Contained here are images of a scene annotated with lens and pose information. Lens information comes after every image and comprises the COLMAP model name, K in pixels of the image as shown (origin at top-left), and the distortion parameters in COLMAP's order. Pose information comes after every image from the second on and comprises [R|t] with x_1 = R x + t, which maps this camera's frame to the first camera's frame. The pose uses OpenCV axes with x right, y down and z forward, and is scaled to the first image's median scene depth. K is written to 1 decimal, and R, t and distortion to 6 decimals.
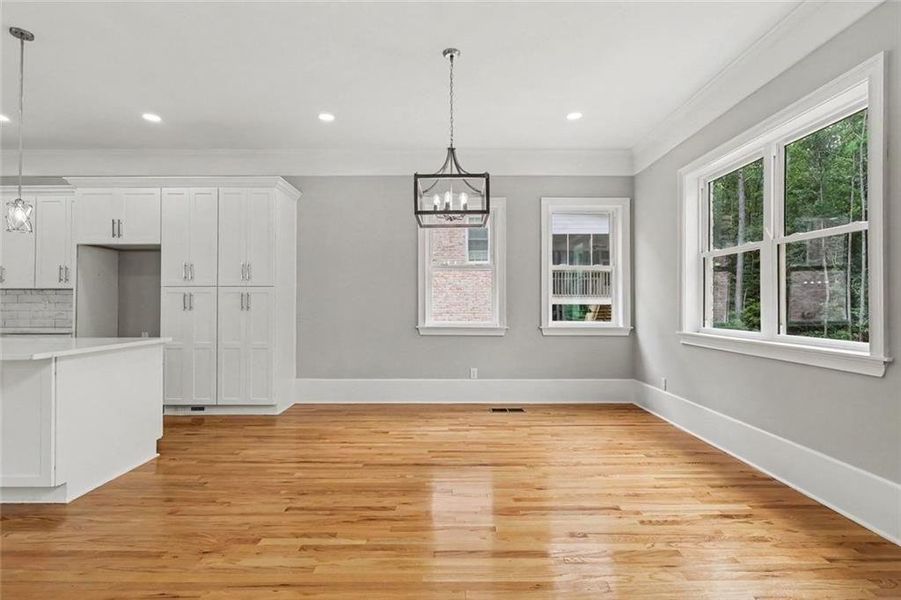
lens RADIAL K [[425.2, 0, 446.6], [0, 425.2, 298.8], [0, 0, 1]] dist [-0.004833, -0.000217]
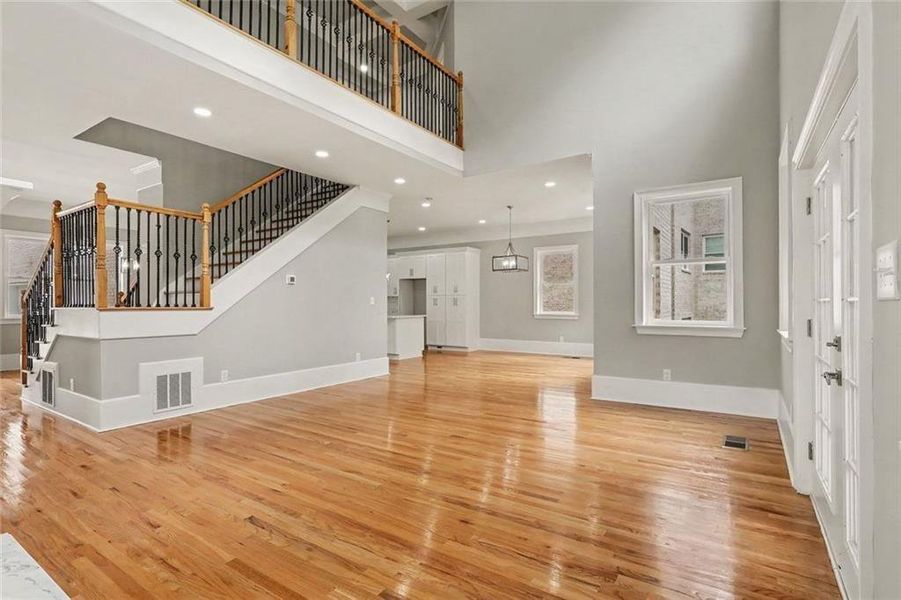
lens RADIAL K [[425.2, 0, 457.2], [0, 425.2, 302.1], [0, 0, 1]] dist [-0.004833, -0.000217]
pose [[0.843072, -0.003448, -0.537790, 0.773259], [0.005481, 0.999983, 0.002182, 0.003815], [0.537773, -0.004787, 0.843076, -0.943083]]
